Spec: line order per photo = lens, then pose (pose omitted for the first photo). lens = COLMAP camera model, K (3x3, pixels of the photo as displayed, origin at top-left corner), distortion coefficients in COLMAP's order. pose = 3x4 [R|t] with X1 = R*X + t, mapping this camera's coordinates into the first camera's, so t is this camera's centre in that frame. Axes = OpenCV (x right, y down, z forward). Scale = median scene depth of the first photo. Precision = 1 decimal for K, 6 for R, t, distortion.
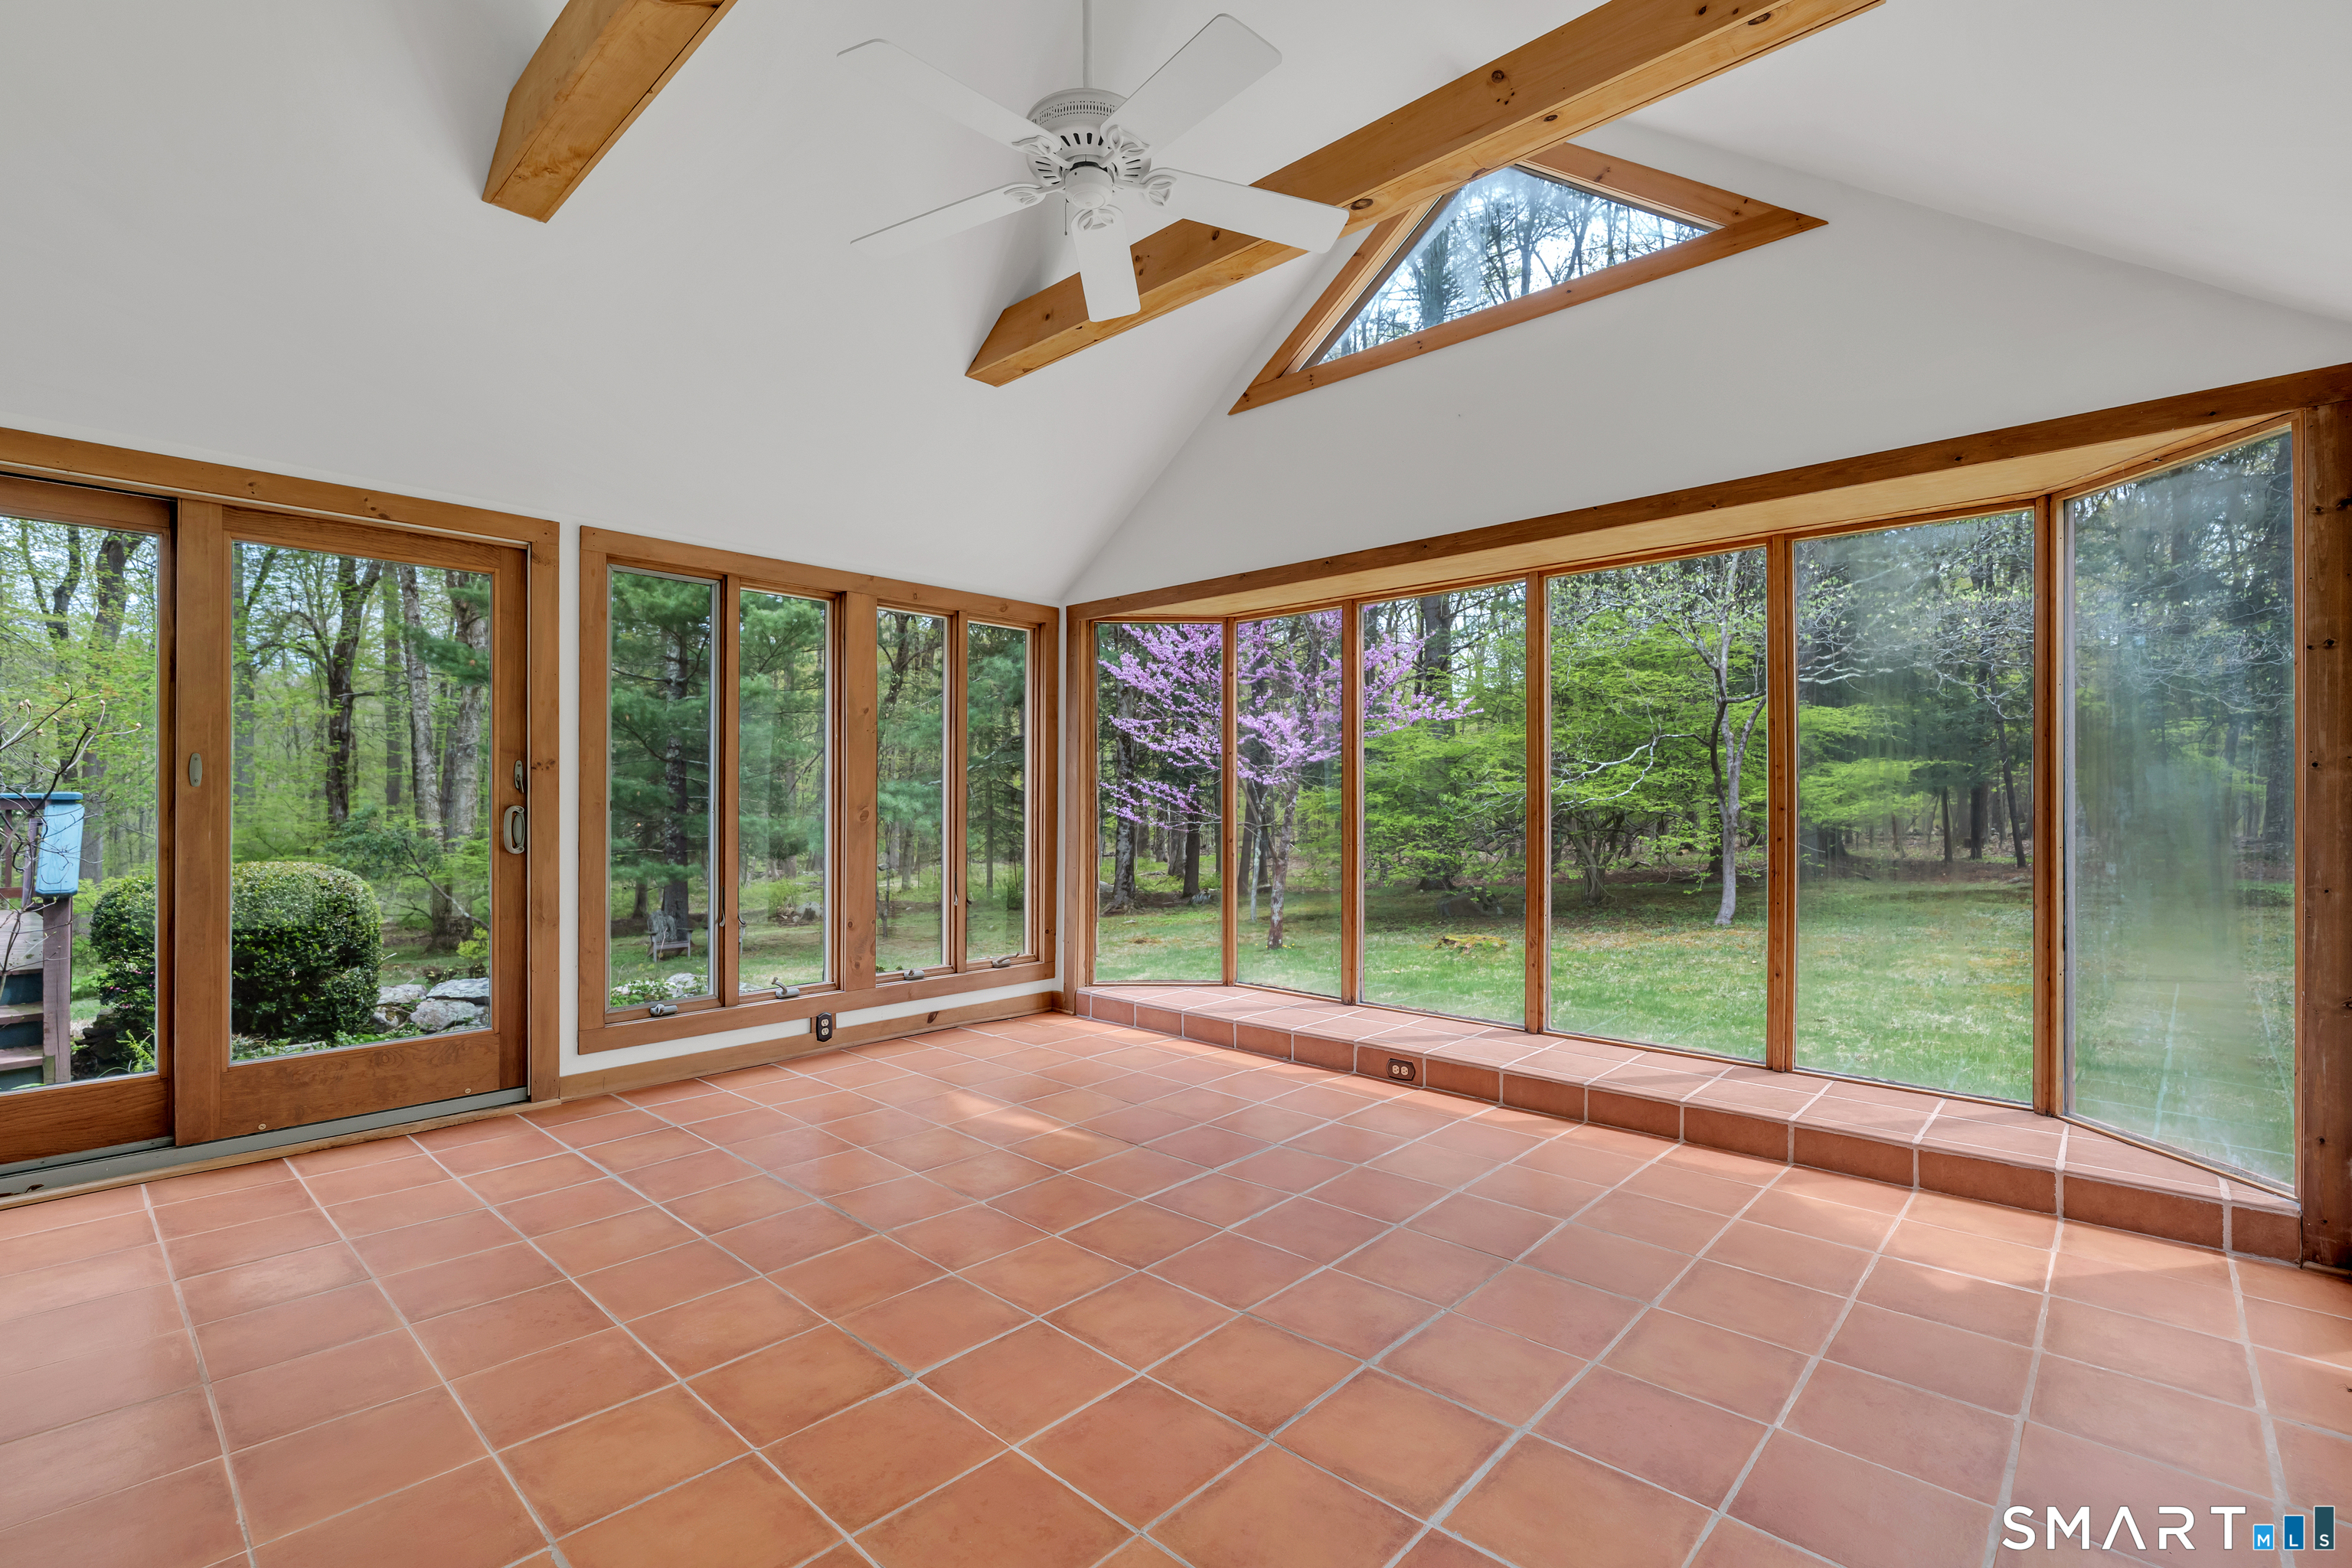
lens RADIAL K [[1039.4, 0, 1185.8], [0, 1039.4, 790.3], [0, 0, 1]] dist [-0.004232, 0.001220]
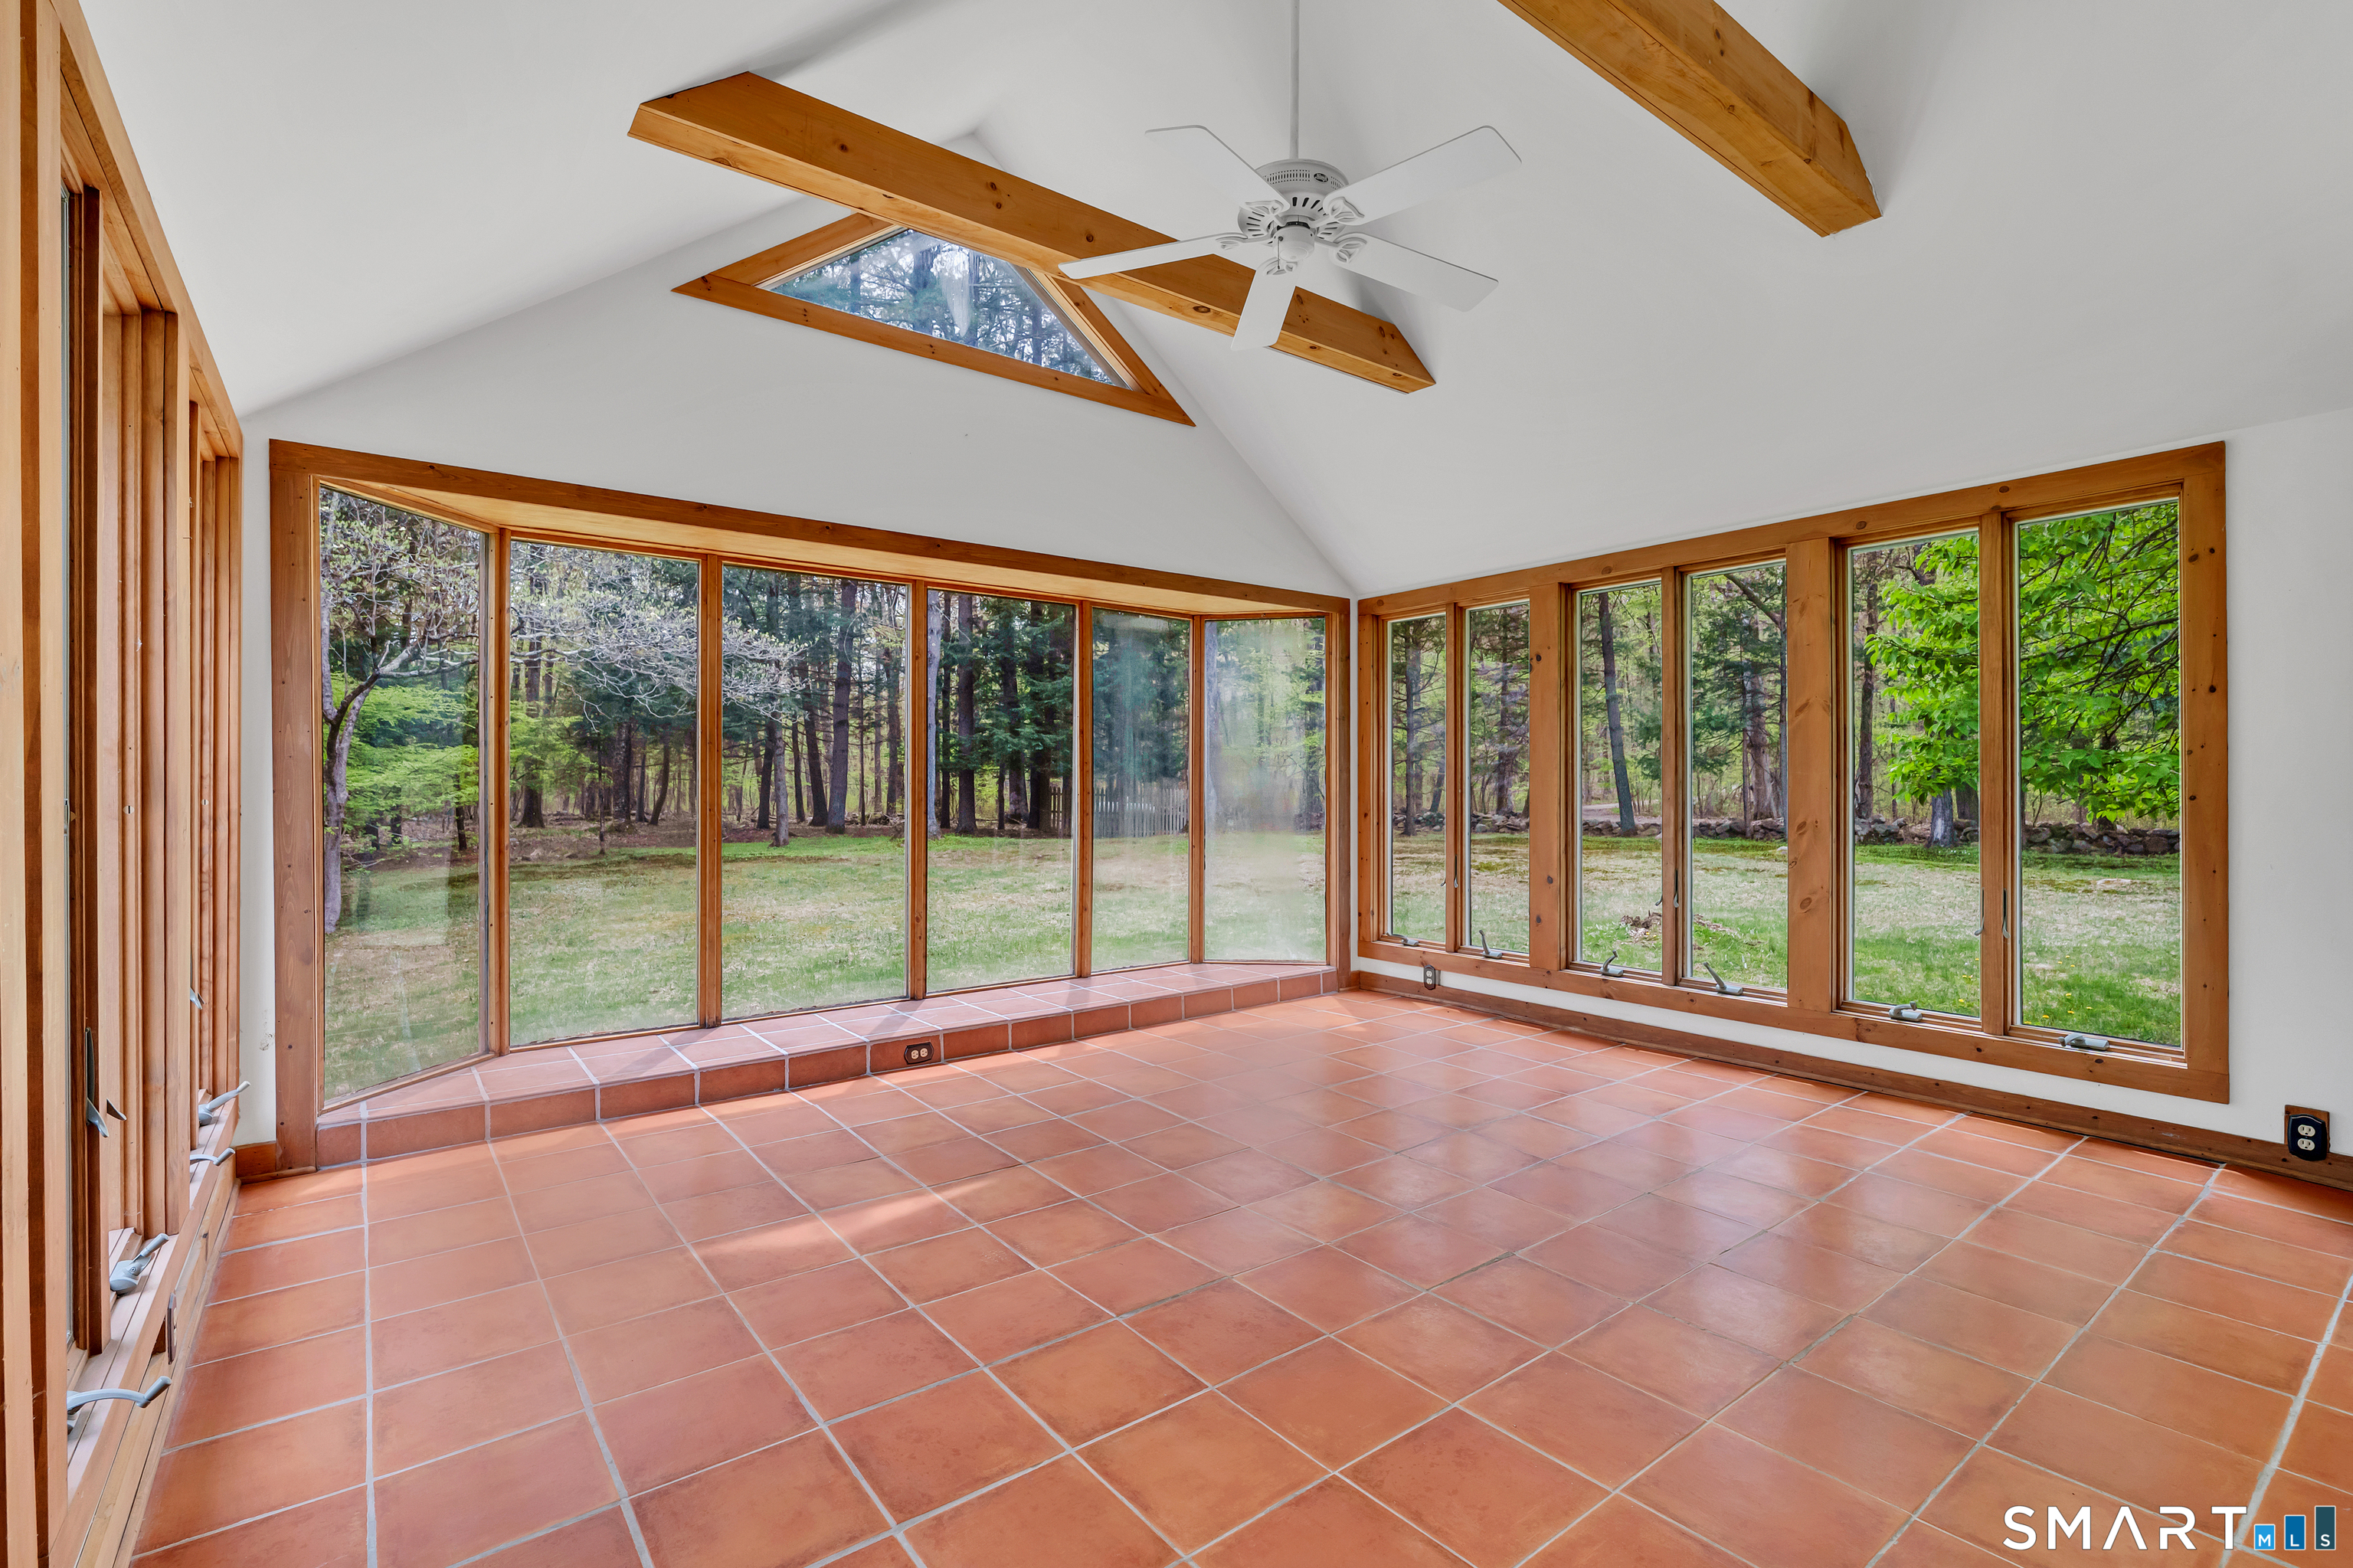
lens RADIAL K [[1039.8, 0, 1177.5], [0, 1039.8, 794.4], [0, 0, 1]] dist [-0.004232, 0.001220]
pose [[0.187179, -0.011728, 0.982256, -0.832479], [-0.007936, 0.999878, 0.013451, -0.002058], [-0.982294, -0.010313, 0.187063, 0.621492]]
